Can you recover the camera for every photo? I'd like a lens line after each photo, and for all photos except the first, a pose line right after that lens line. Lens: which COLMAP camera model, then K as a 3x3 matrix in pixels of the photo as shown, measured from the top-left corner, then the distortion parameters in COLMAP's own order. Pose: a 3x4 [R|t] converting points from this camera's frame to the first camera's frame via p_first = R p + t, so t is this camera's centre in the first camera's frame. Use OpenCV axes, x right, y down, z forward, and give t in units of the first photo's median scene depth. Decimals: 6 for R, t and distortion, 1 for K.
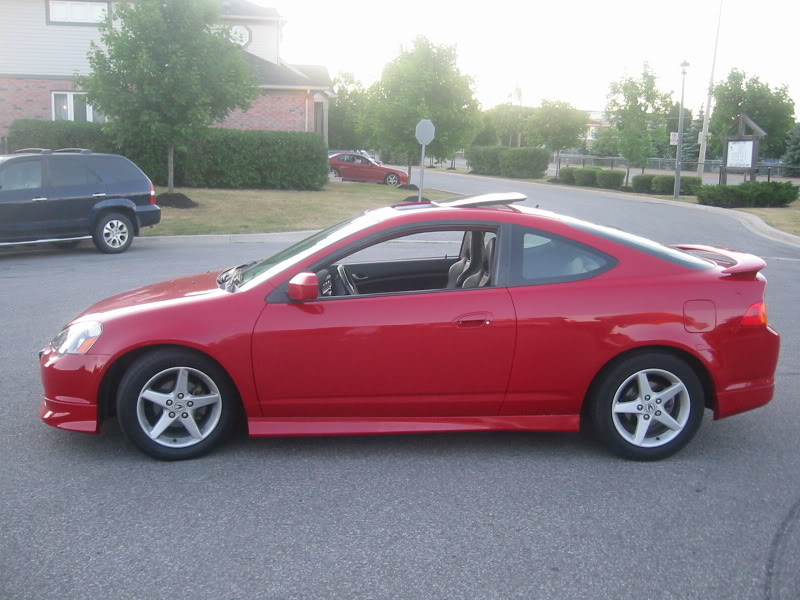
lens RADIAL K [[855.6, 0, 414.0], [0, 855.6, 297.8], [0, 0, 1]] dist [-0.109532, 0.073868]
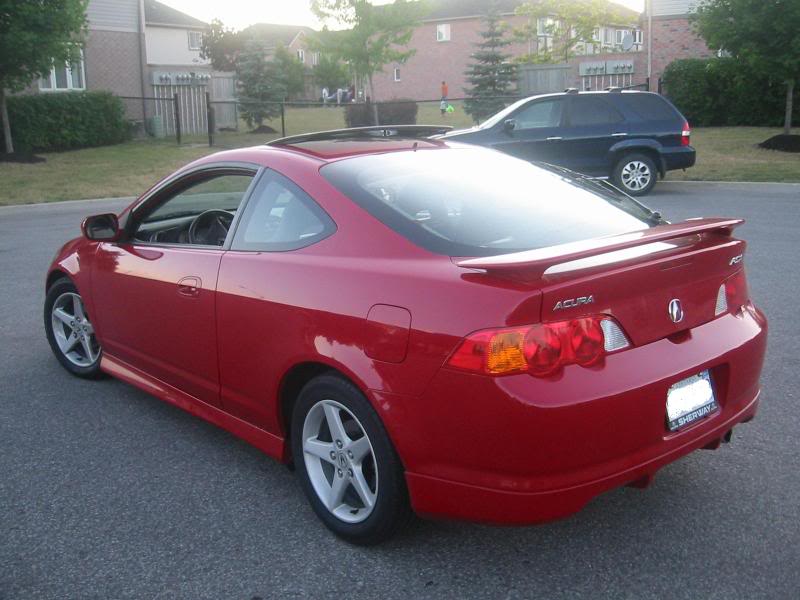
lens RADIAL K [[855.6, 0, 414.0], [0, 855.6, 297.8], [0, 0, 1]] dist [-0.109532, 0.073868]
pose [[0.604093, 0.142625, -0.784047, 0.267178], [-0.090086, 0.989770, 0.110639, -0.022713], [0.791806, 0.003796, 0.610761, 0.217754]]
